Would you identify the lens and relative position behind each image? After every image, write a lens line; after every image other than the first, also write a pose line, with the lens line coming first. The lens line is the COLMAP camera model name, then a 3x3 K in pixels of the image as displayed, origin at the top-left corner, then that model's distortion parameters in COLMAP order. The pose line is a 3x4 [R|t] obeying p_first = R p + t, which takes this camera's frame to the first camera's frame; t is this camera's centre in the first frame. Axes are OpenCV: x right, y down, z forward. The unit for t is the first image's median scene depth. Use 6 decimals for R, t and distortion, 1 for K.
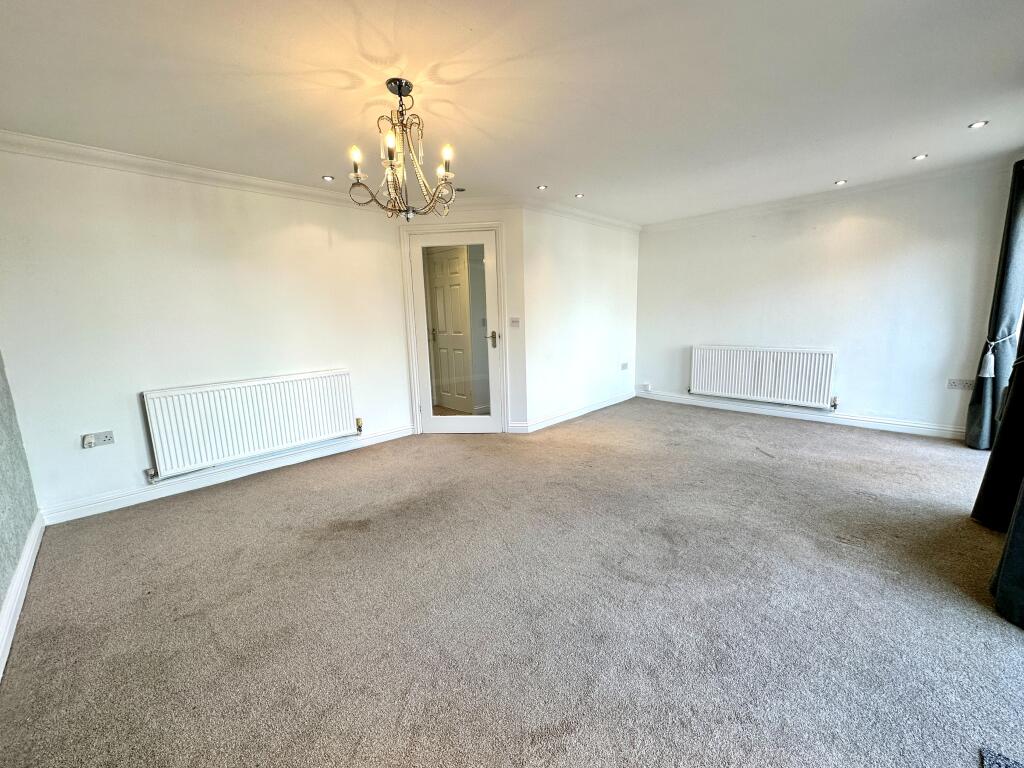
lens RADIAL K [[410.2, 0, 512.8], [0, 410.2, 383.1], [0, 0, 1]] dist [-0.000694, 0.000027]
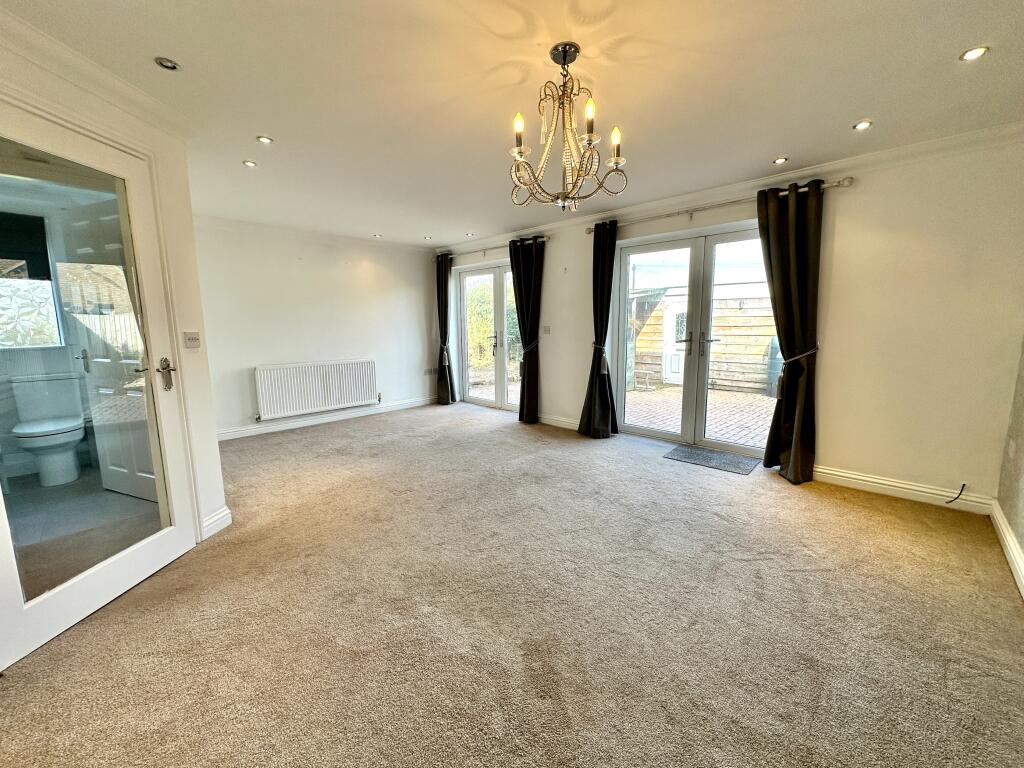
lens RADIAL K [[410.2, 0, 512.8], [0, 410.2, 383.1], [0, 0, 1]] dist [-0.000694, 0.000027]
pose [[-0.023687, -0.114440, 0.993148, -0.611427], [0.175041, 0.977606, 0.116824, -0.086019], [-0.984276, 0.176609, -0.003125, 0.625963]]
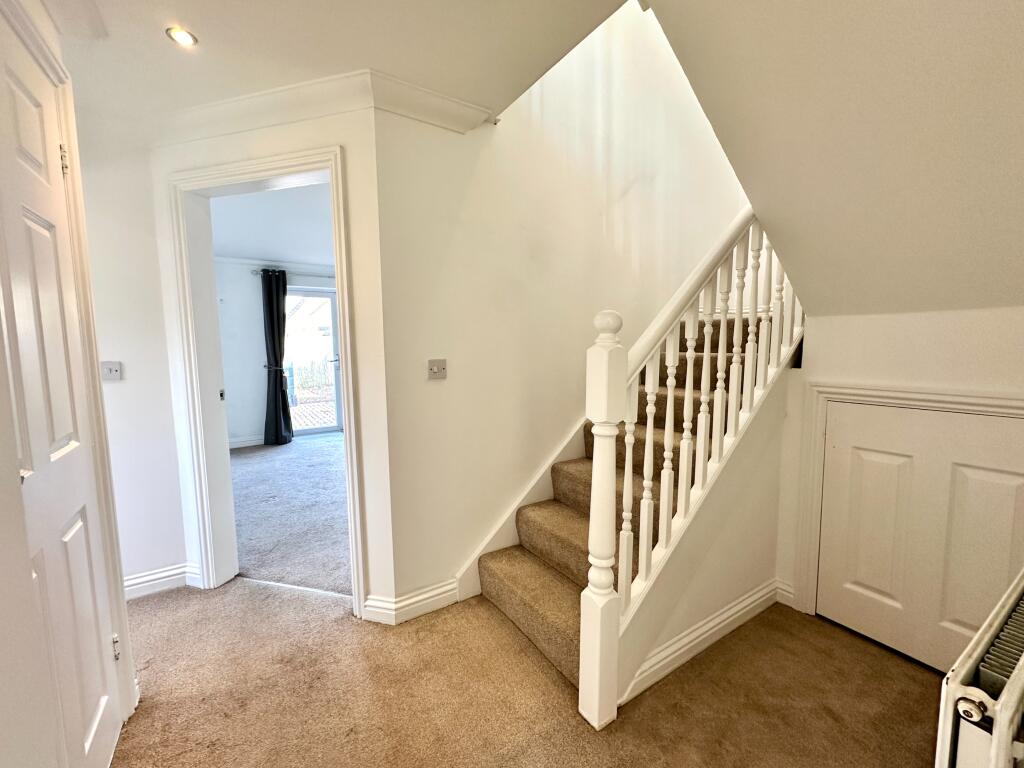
lens RADIAL K [[410.2, 0, 512.8], [0, 410.2, 383.1], [0, 0, 1]] dist [-0.000694, 0.000027]
pose [[-0.975525, 0.034223, 0.217210, -0.542812], [0.087649, 0.966466, 0.241372, -0.225235], [-0.201665, 0.254503, -0.945812, 1.516847]]
